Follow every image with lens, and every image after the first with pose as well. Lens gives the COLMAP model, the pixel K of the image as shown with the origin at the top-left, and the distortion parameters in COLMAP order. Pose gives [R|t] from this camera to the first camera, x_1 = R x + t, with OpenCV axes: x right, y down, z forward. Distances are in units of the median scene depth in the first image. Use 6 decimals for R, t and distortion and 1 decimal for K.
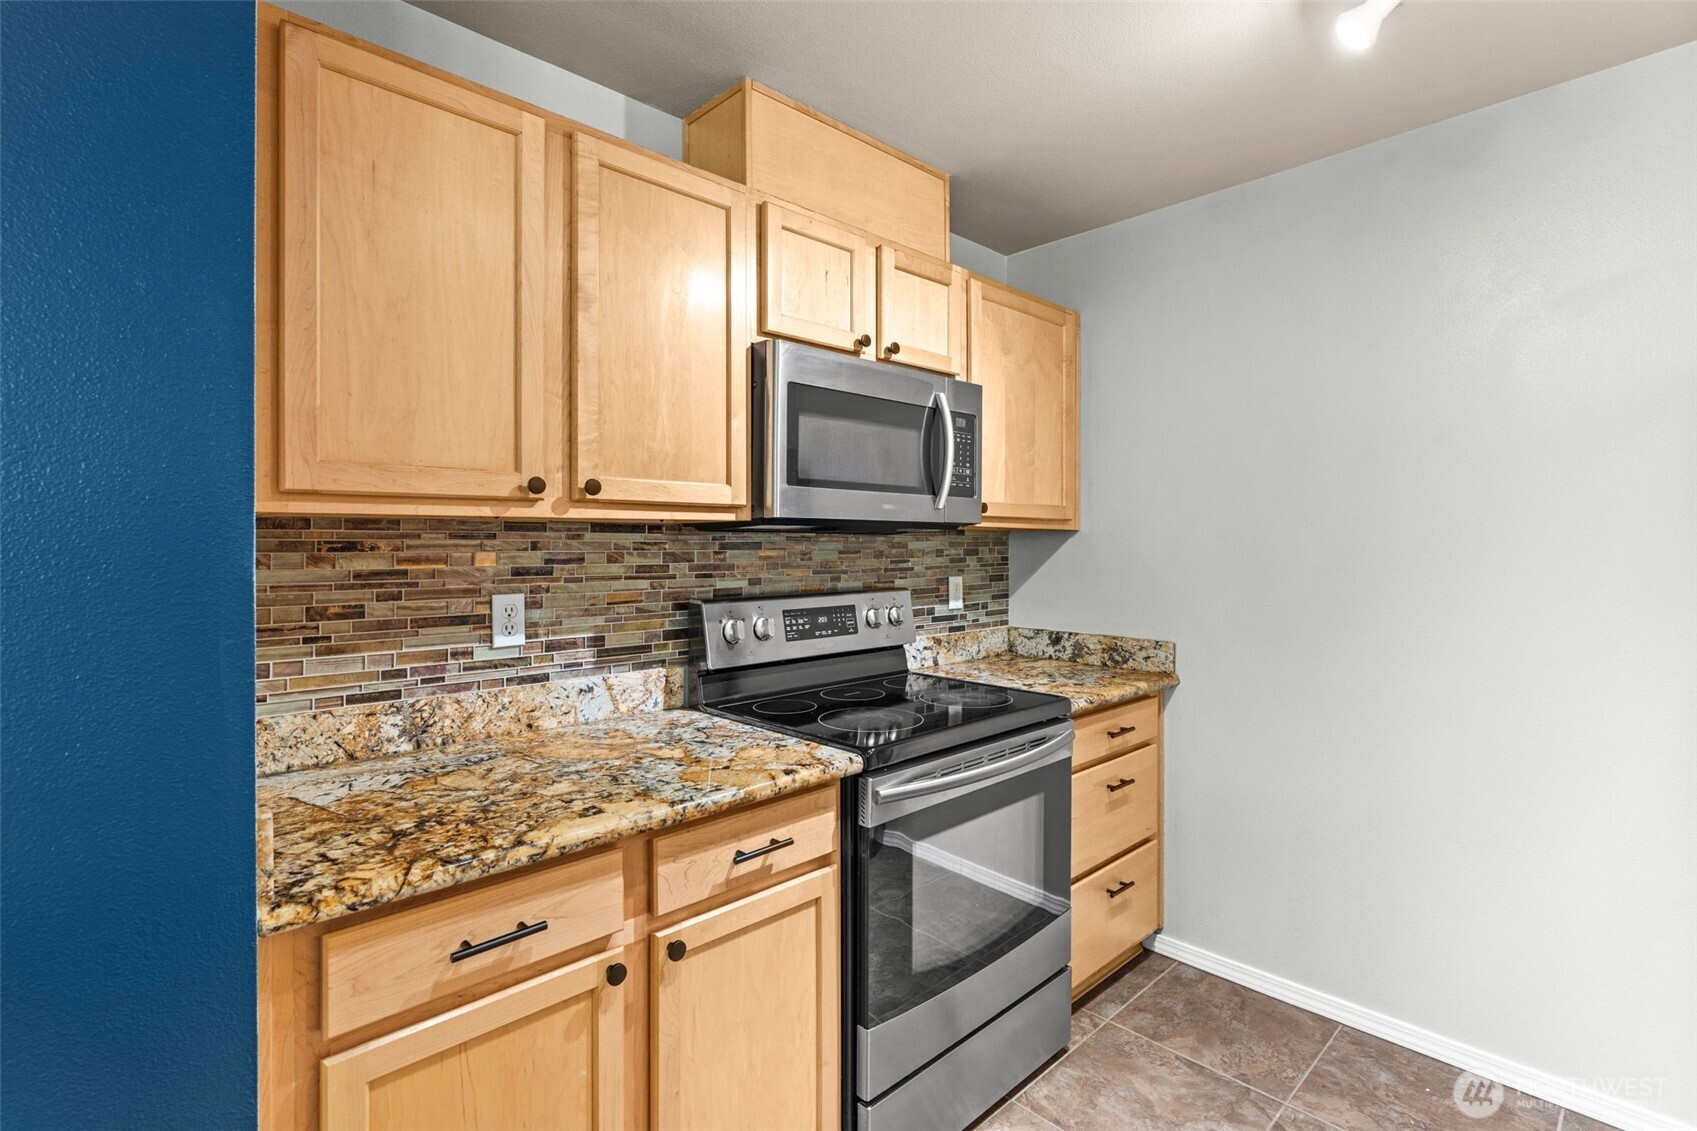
lens RADIAL K [[789.2, 0, 853.3], [0, 789.2, 542.3], [0, 0, 1]] dist [-0.005790, 0.001971]
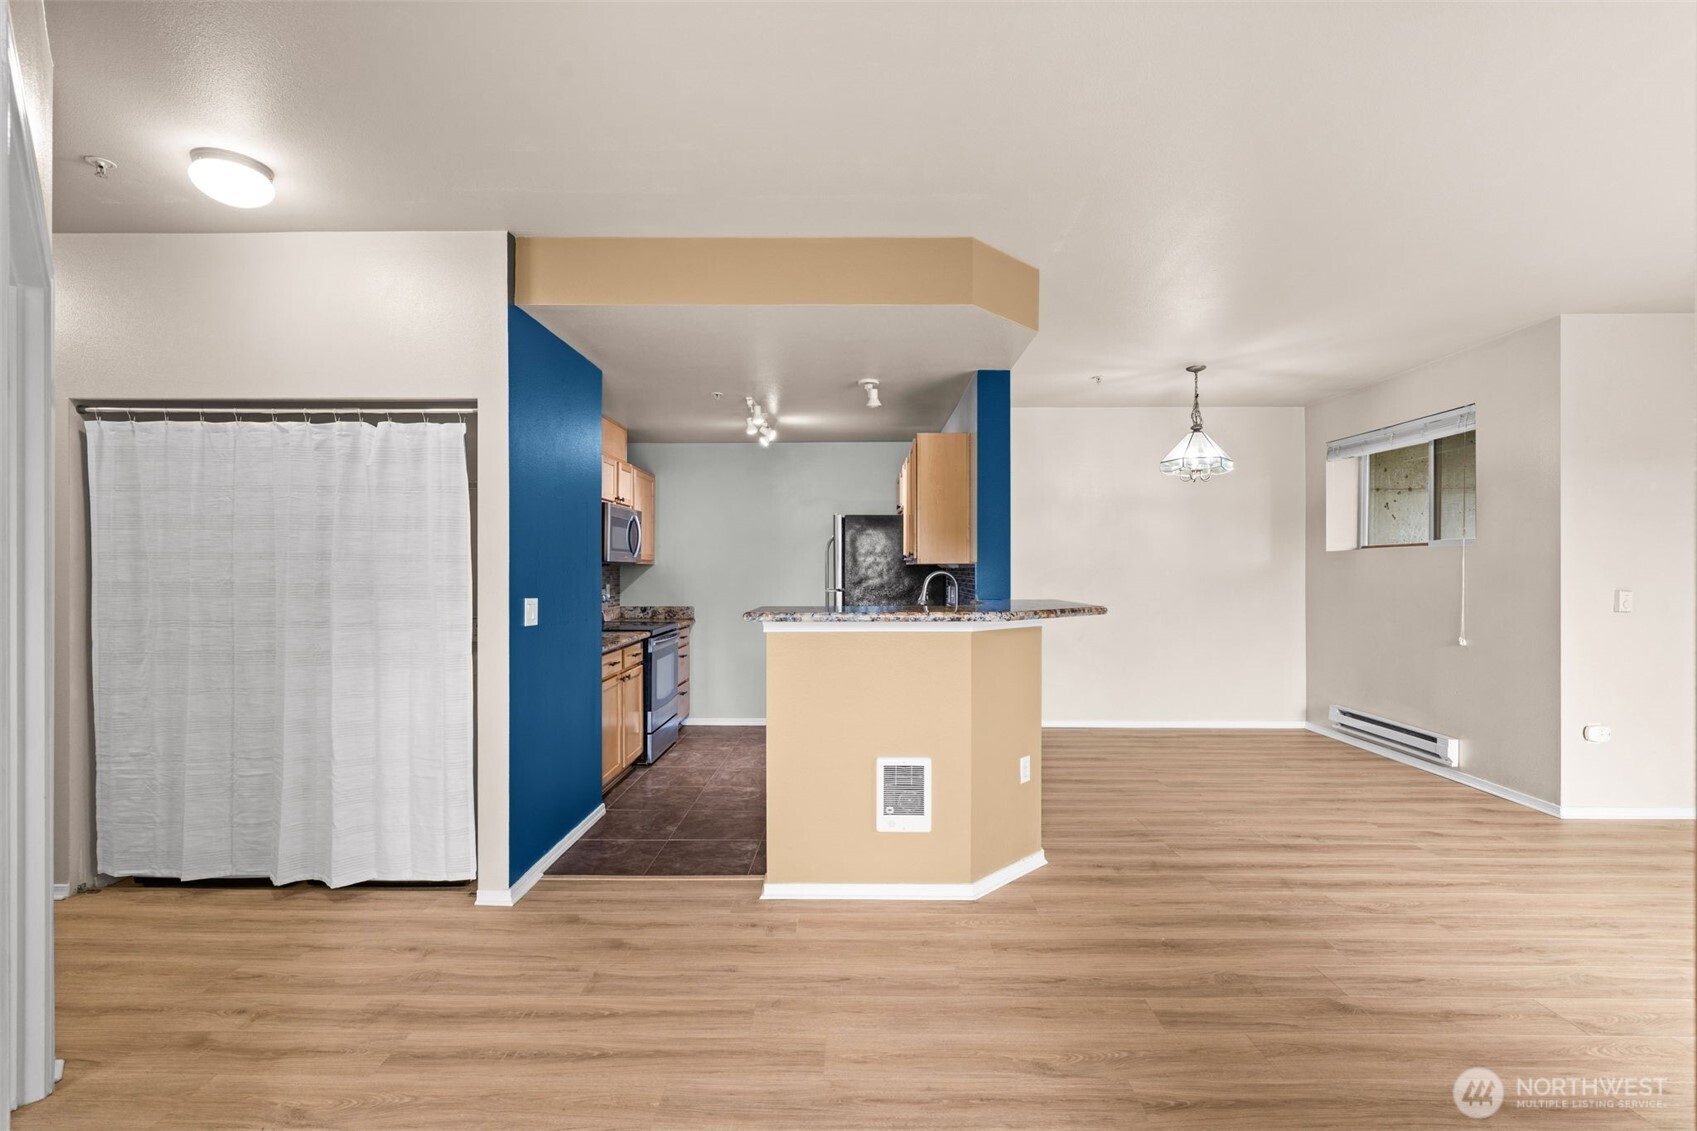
lens RADIAL K [[765.6, 0, 844.9], [0, 765.6, 566.6], [0, 0, 1]] dist [-0.005536, 0.001830]
pose [[0.705272, 0.002825, 0.708931, -1.412088], [-0.002193, 0.999996, -0.001804, -0.008443], [-0.708933, -0.000283, 0.705276, -1.571972]]
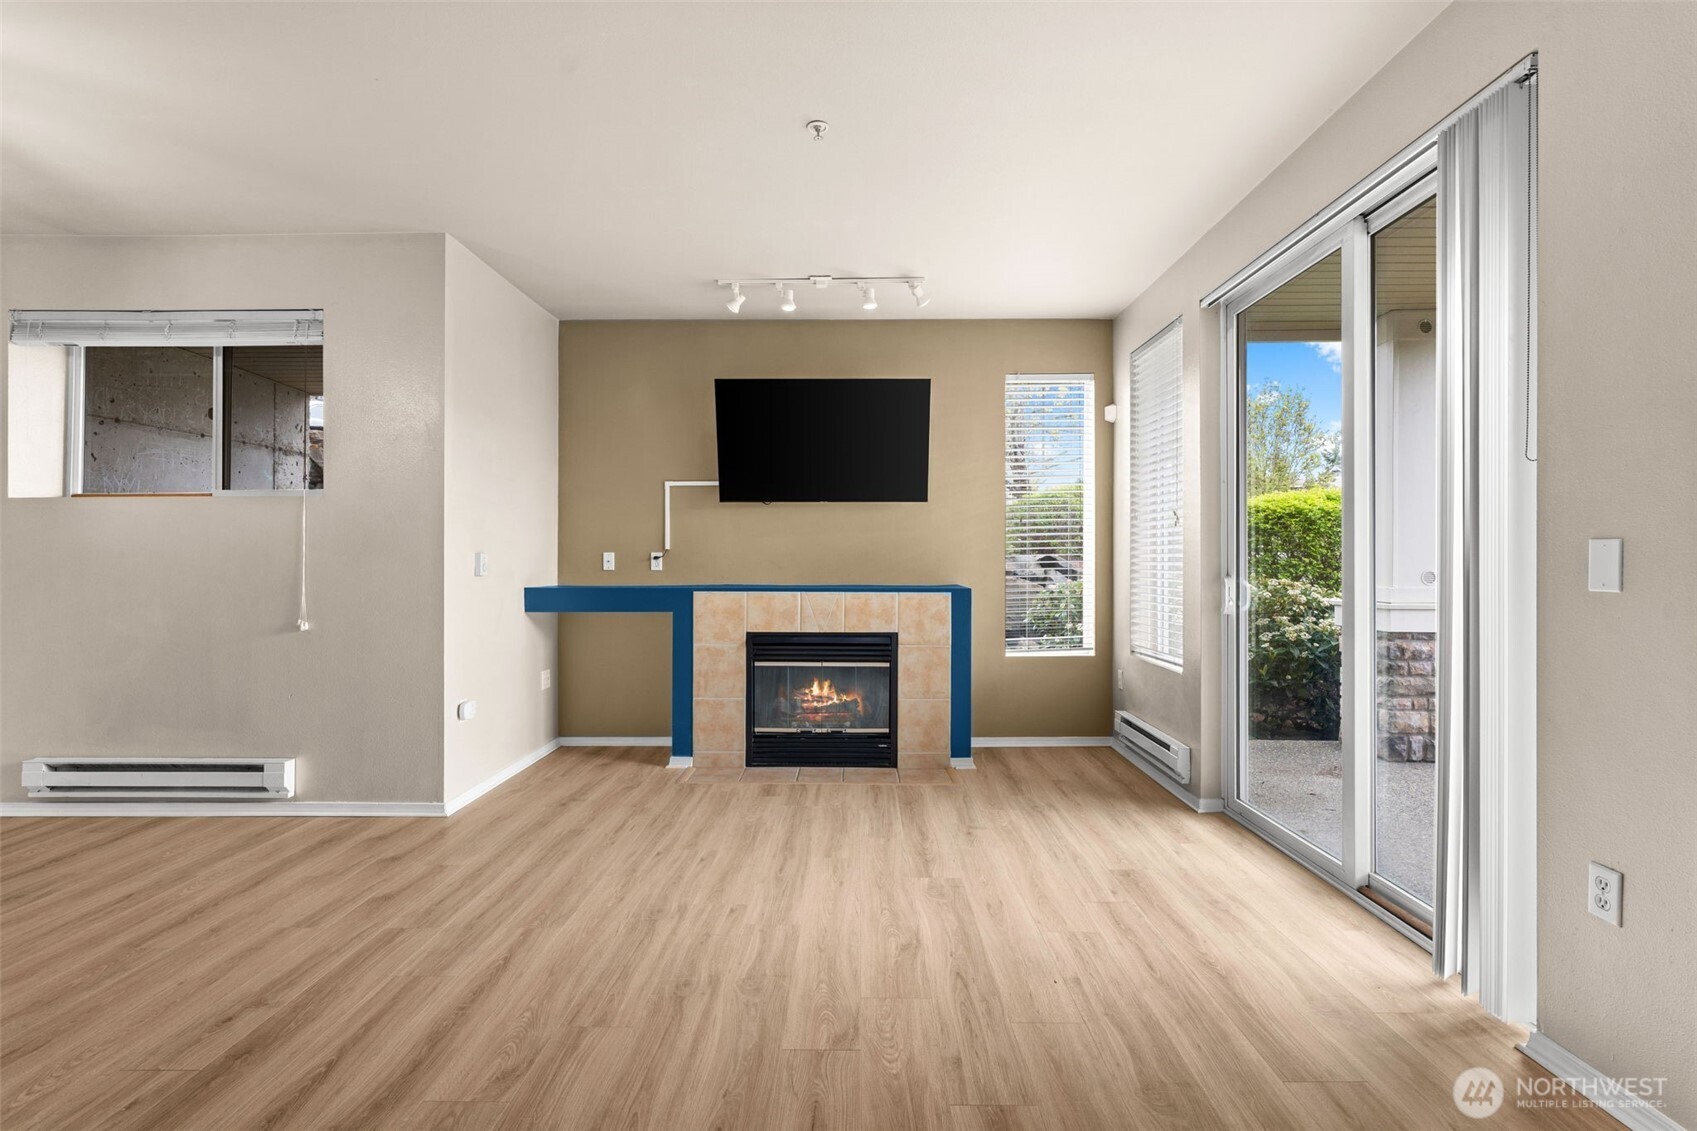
lens RADIAL K [[765.6, 0, 853.0], [0, 765.6, 561.8], [0, 0, 1]] dist [-0.005536, 0.001830]
pose [[-0.712712, 0.000966, 0.701456, -0.479659], [-0.000416, 0.999998, -0.001800, 0.075827], [-0.701457, -0.001575, -0.712710, -0.862281]]
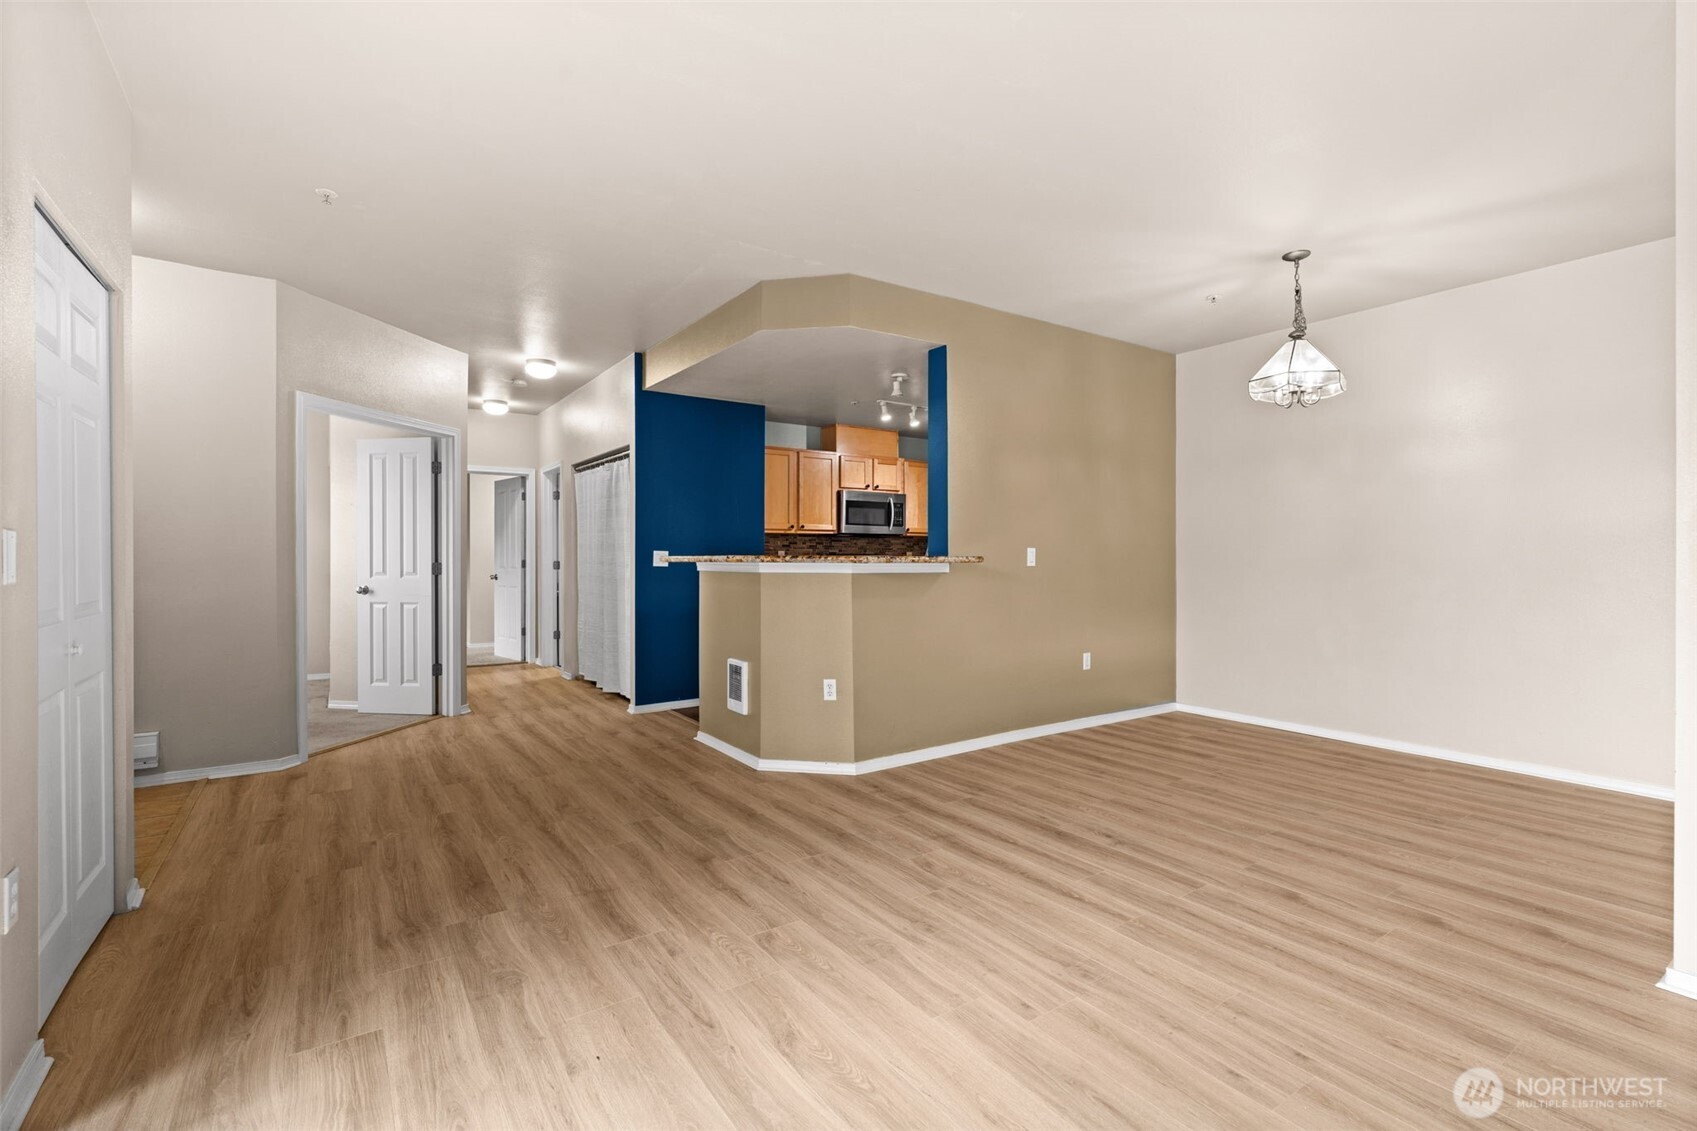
lens RADIAL K [[765.6, 0, 847.0], [0, 765.6, 555.0], [0, 0, 1]] dist [-0.005536, 0.001830]
pose [[0.985807, 0.001469, -0.167876, 0.555428], [-0.001286, 0.999998, 0.001196, 0.074783], [0.167877, -0.000963, 0.985807, -2.746460]]
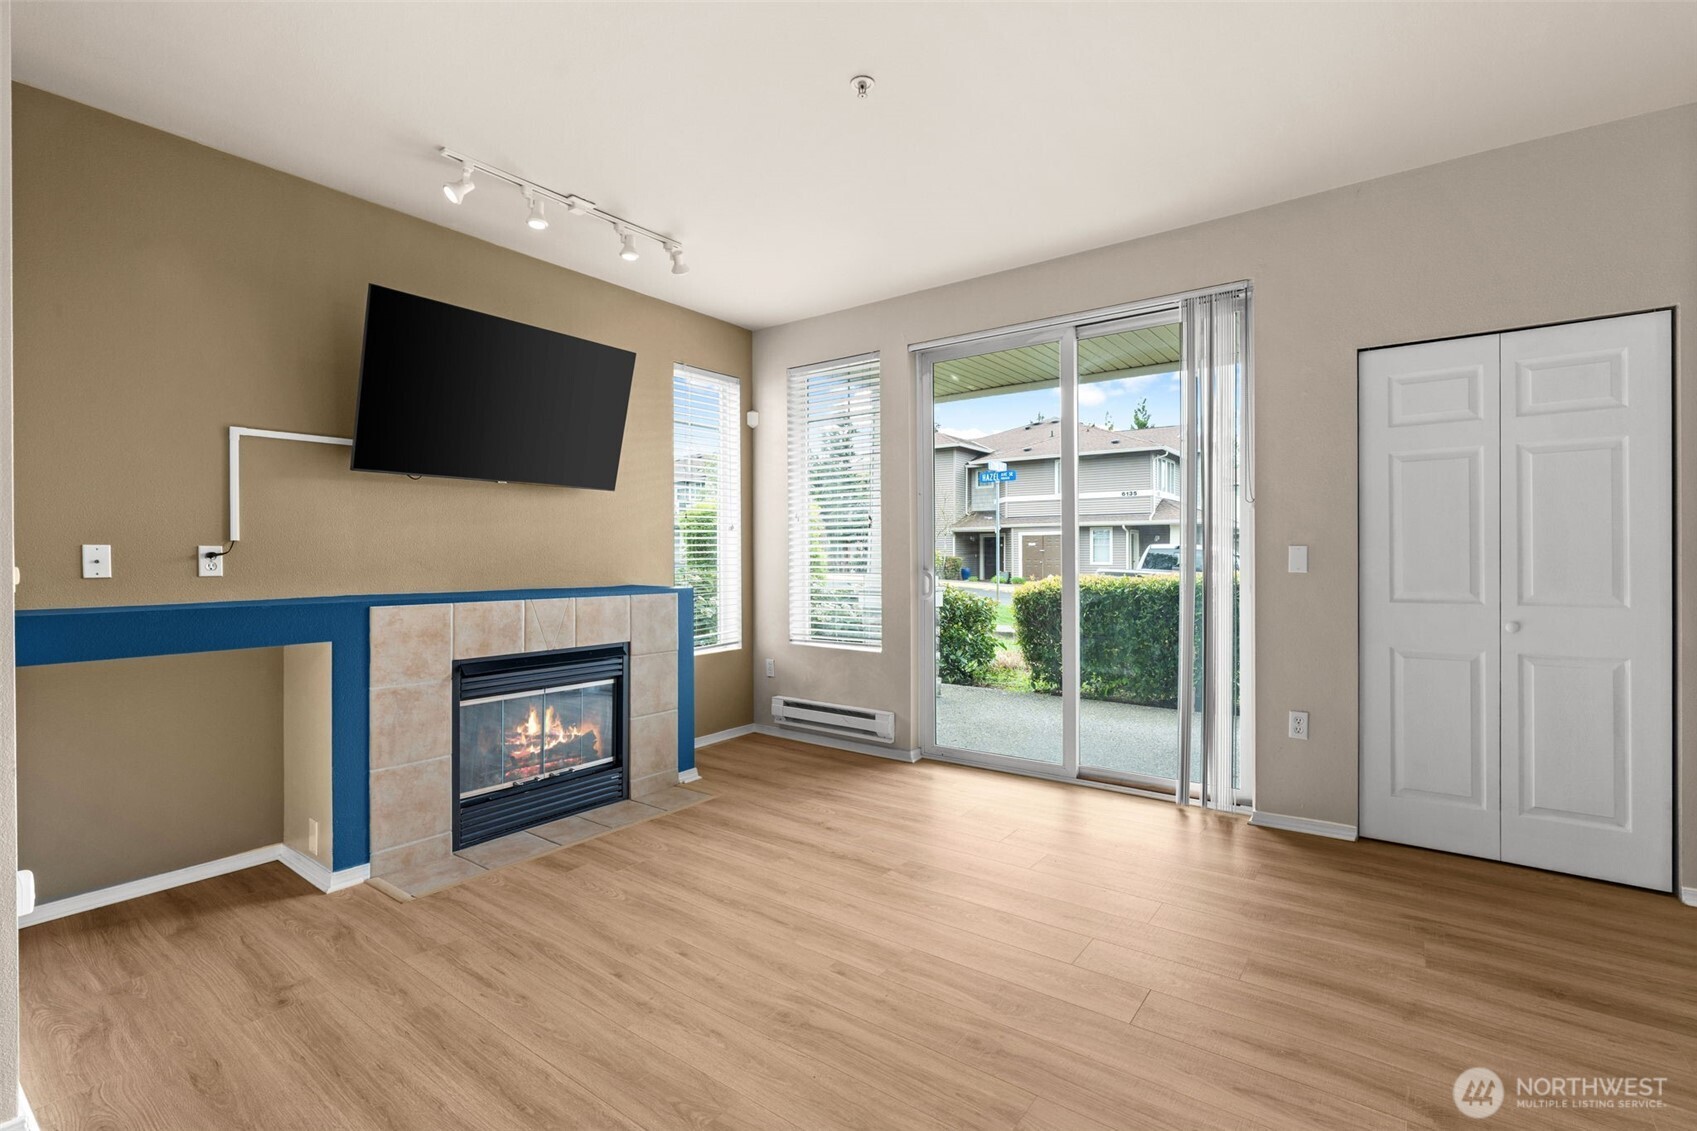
lens RADIAL K [[765.6, 0, 851.1], [0, 765.6, 559.9], [0, 0, 1]] dist [-0.005536, 0.001830]
pose [[-0.986996, 0.005948, -0.160634, 0.786699], [0.005928, 0.999982, 0.000605, 0.074616], [0.160635, -0.000355, -0.987014, -0.550210]]
